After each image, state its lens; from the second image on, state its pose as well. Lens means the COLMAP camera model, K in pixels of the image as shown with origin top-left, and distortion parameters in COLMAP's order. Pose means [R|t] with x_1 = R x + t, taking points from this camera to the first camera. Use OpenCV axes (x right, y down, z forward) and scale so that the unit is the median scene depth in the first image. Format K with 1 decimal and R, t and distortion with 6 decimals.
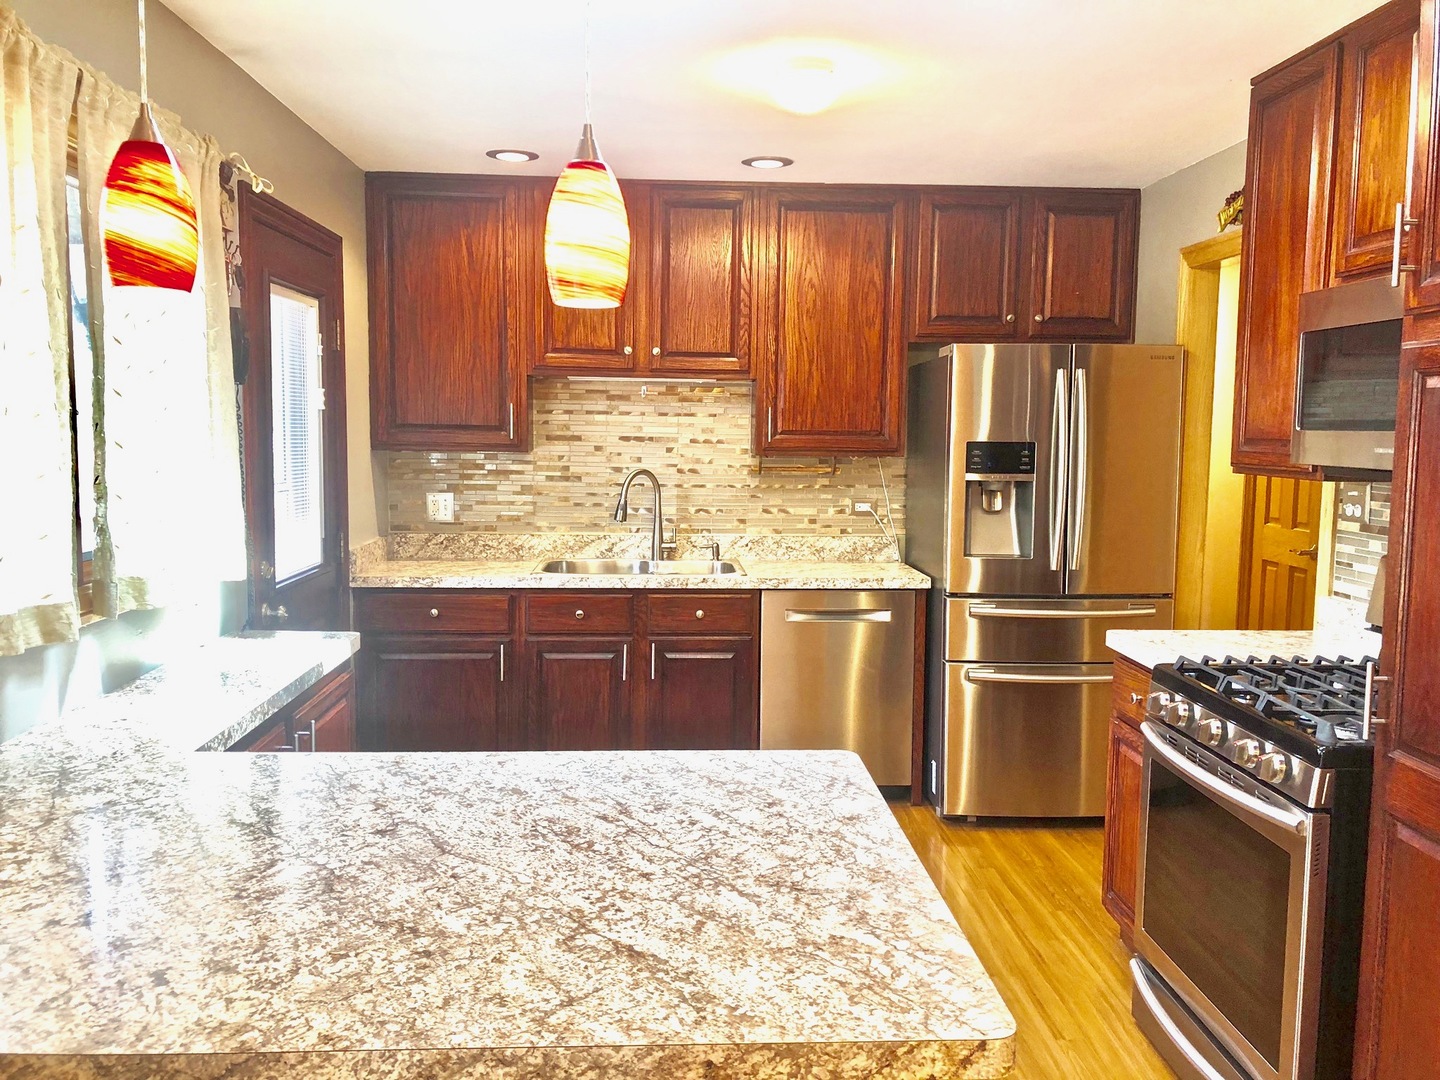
lens RADIAL K [[1193.5, 0, 720.0], [0, 1193.5, 540.0], [0, 0, 1]] dist [0.100235, -0.182758]
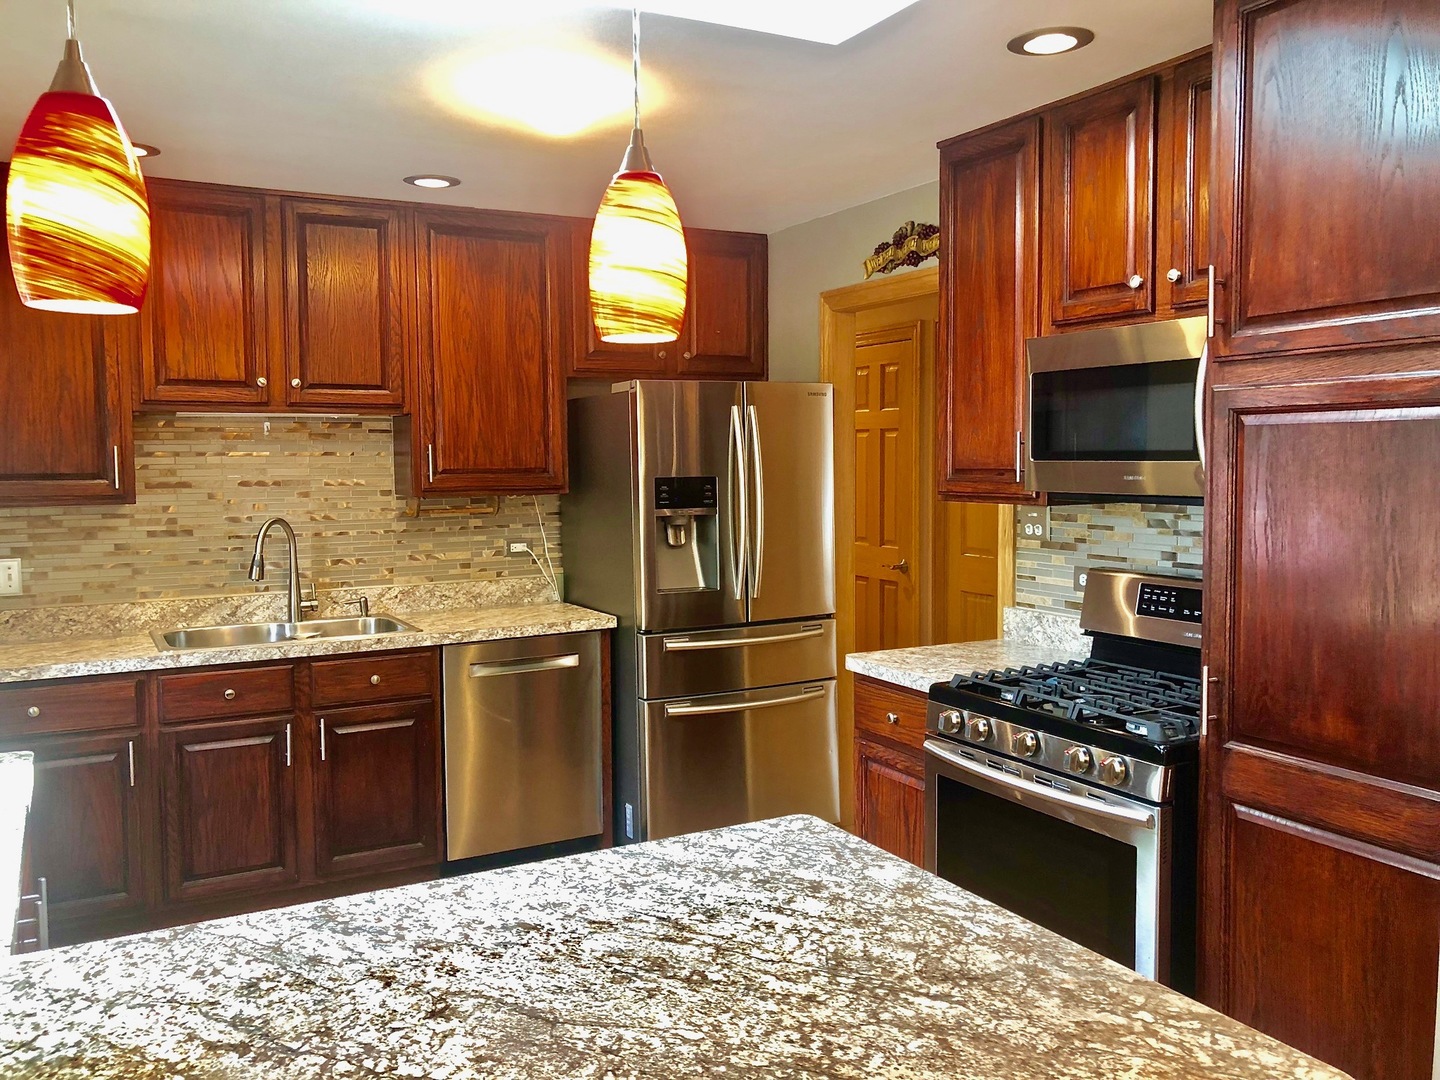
lens RADIAL K [[1201.6, 0, 720.3], [0, 1201.6, 529.7], [0, 0, 1]] dist [0.014557, 0.005803]
pose [[0.900366, -0.047663, 0.432515, -0.168046], [0.061994, 0.997894, -0.019085, -0.015665], [-0.430694, 0.043997, 0.901425, 0.082021]]
